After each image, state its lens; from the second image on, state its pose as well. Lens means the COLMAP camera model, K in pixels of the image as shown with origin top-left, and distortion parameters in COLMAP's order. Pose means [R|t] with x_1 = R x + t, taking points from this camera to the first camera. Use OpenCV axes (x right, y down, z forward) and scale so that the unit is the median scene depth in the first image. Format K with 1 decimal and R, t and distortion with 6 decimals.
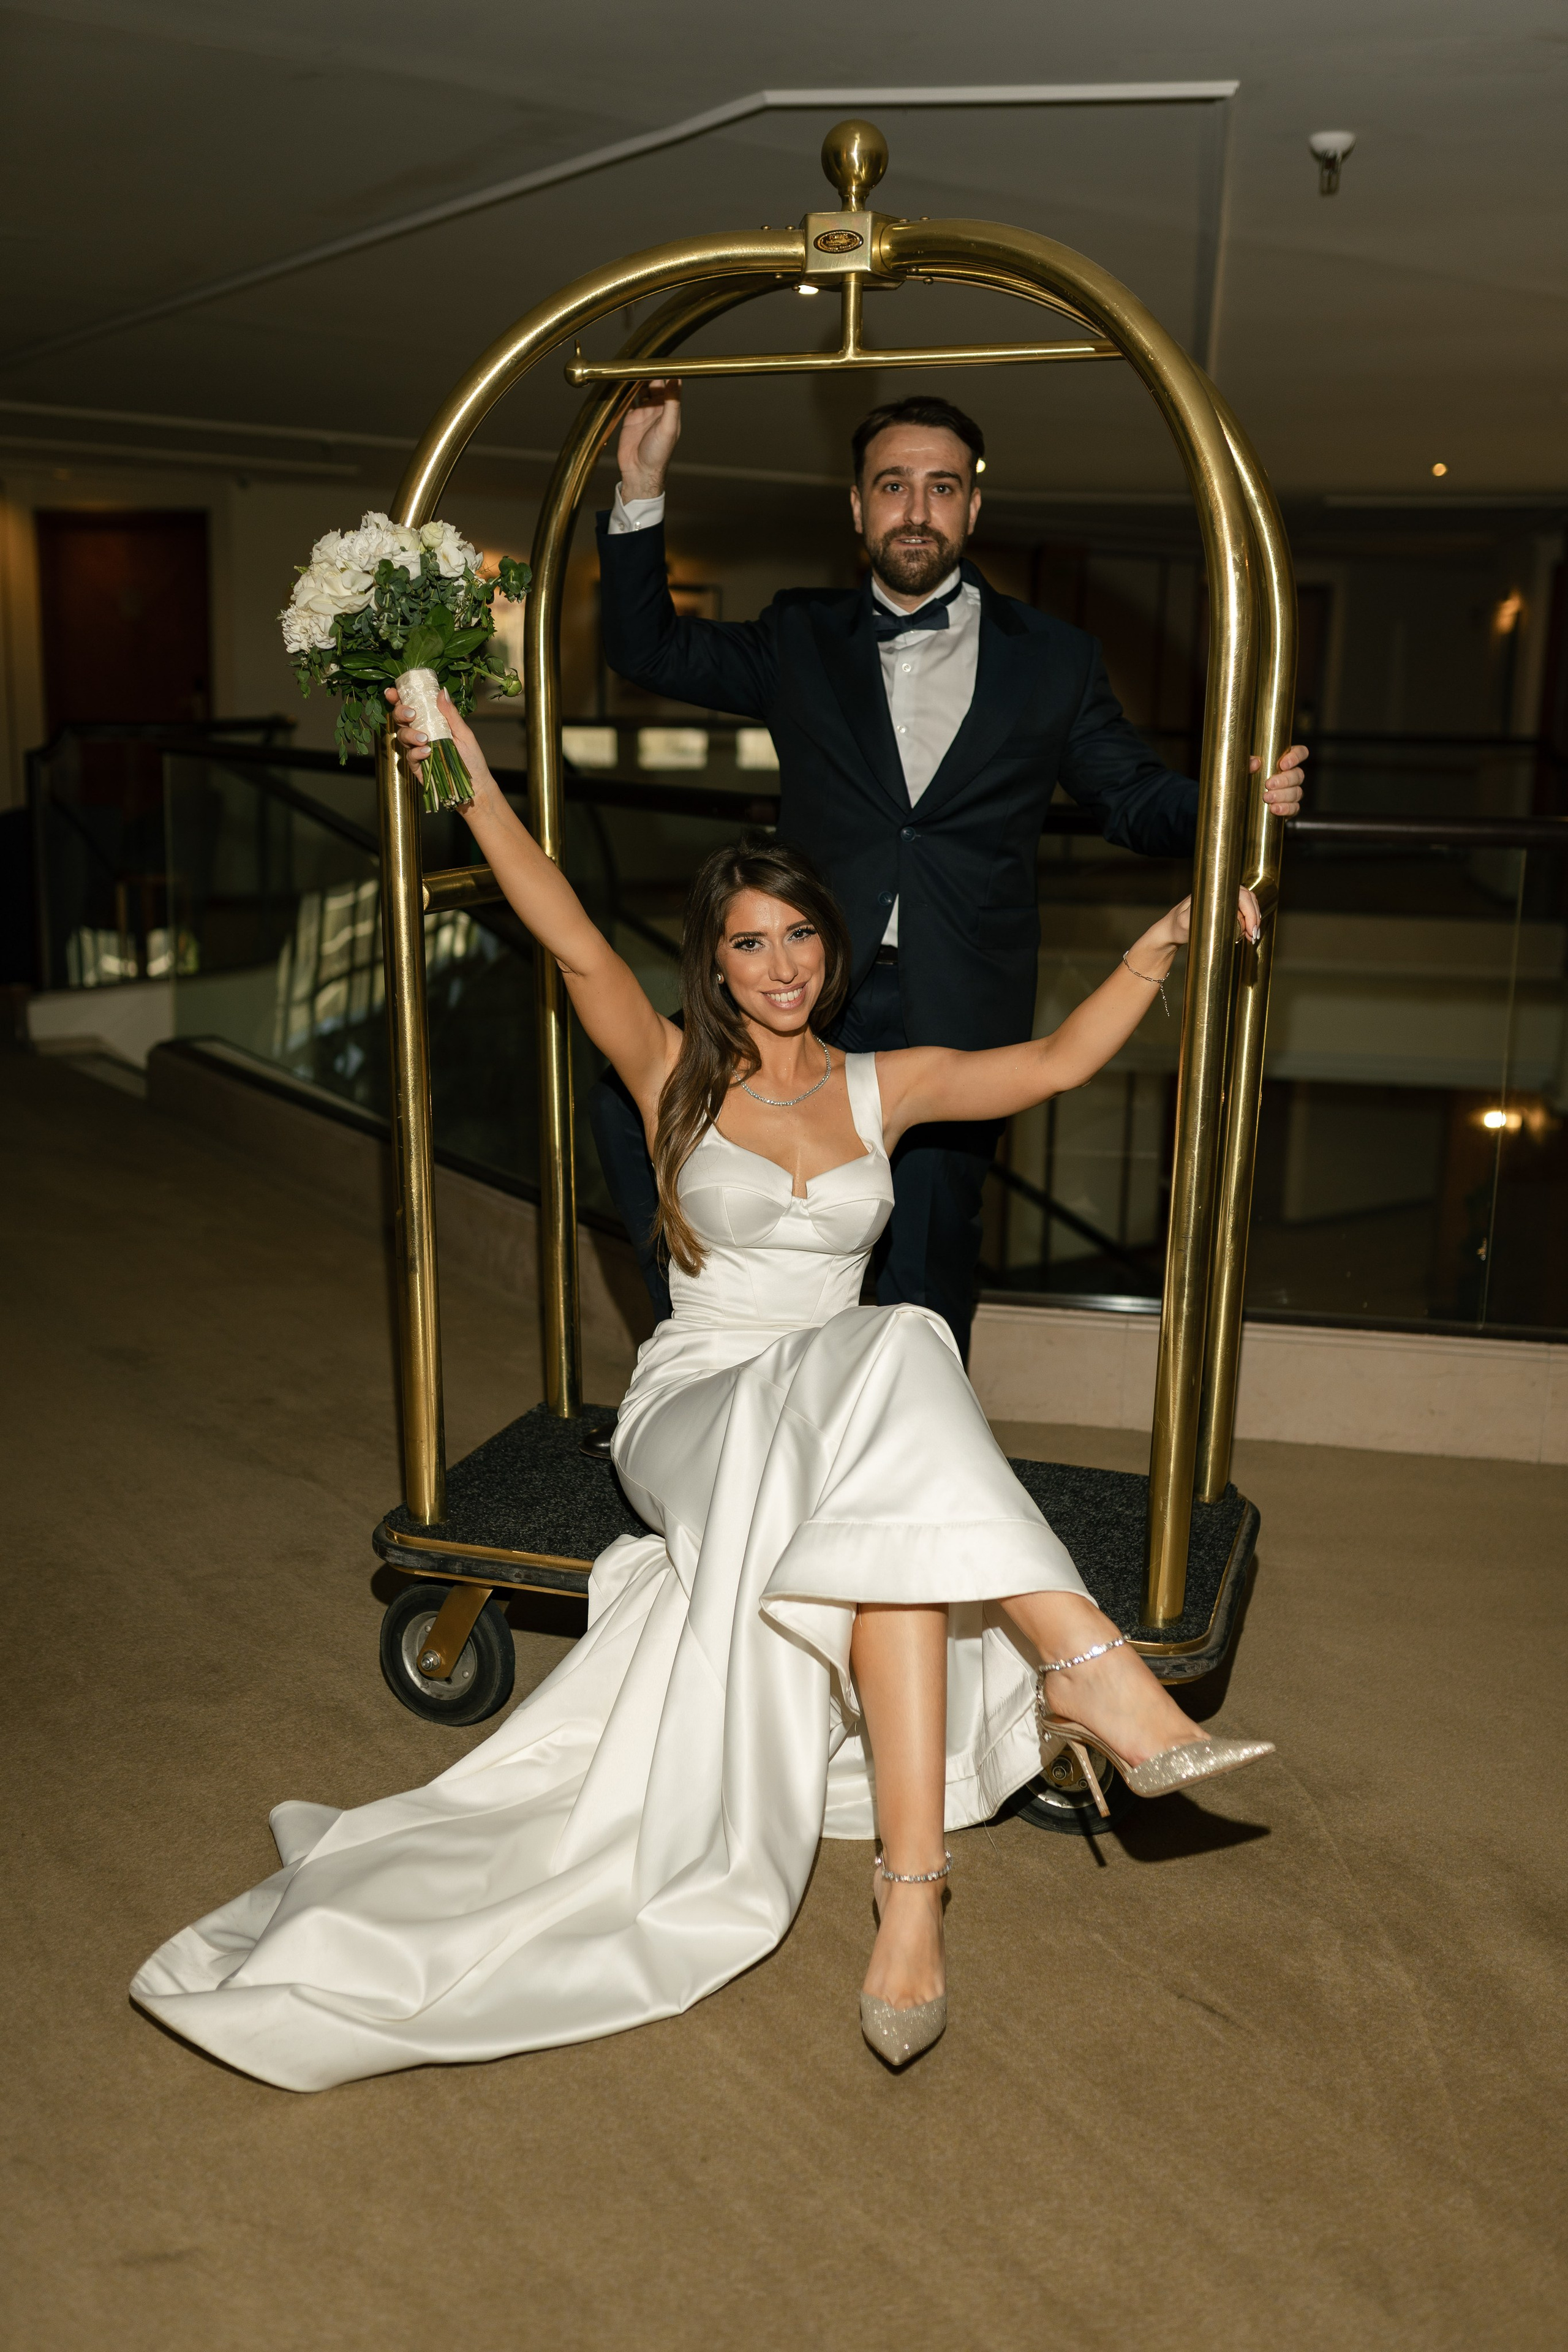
lens RADIAL K [[2244.9, 0, 784.0], [0, 2244.9, 1176.0], [0, 0, 1]] dist [-0.017149, 0.061644]
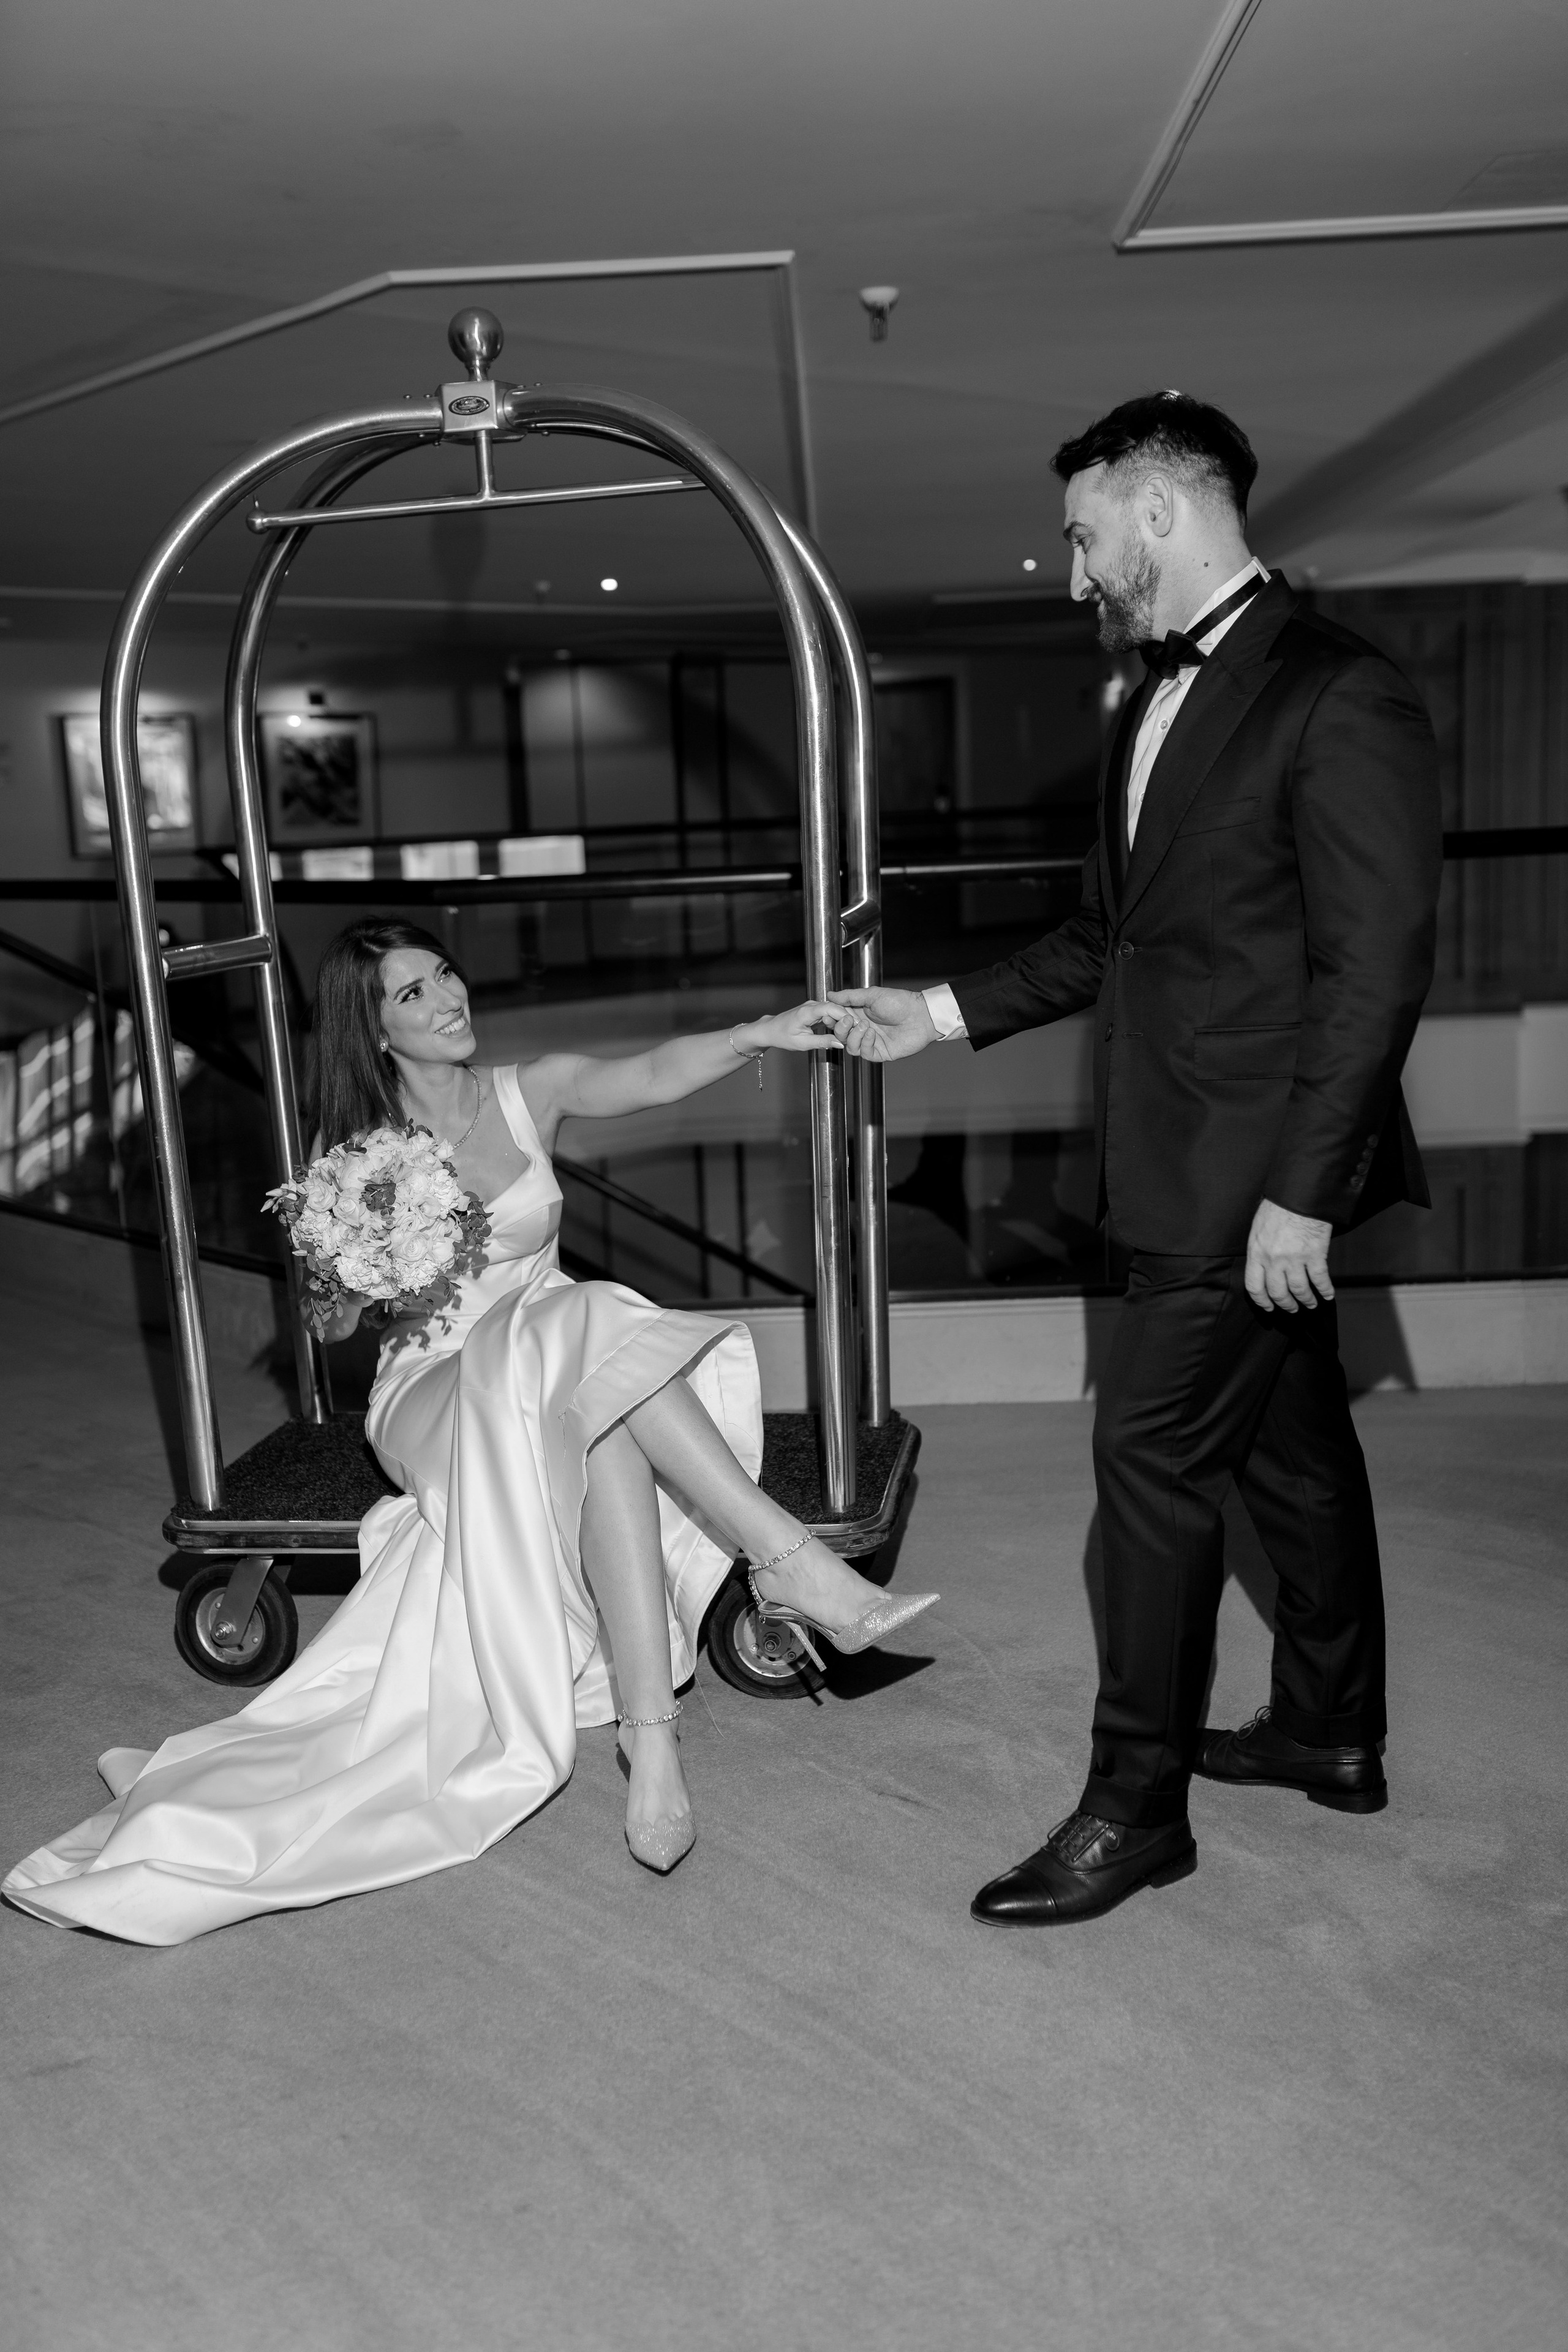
lens RADIAL K [[2244.9, 0, 784.0], [0, 2244.9, 1176.0], [0, 0, 1]] dist [-0.017149, 0.061644]
pose [[0.986529, -0.090849, 0.136038, -0.010753], [0.097532, 0.994291, -0.043282, 0.070288], [-0.131330, 0.055967, 0.989758, -0.208915]]
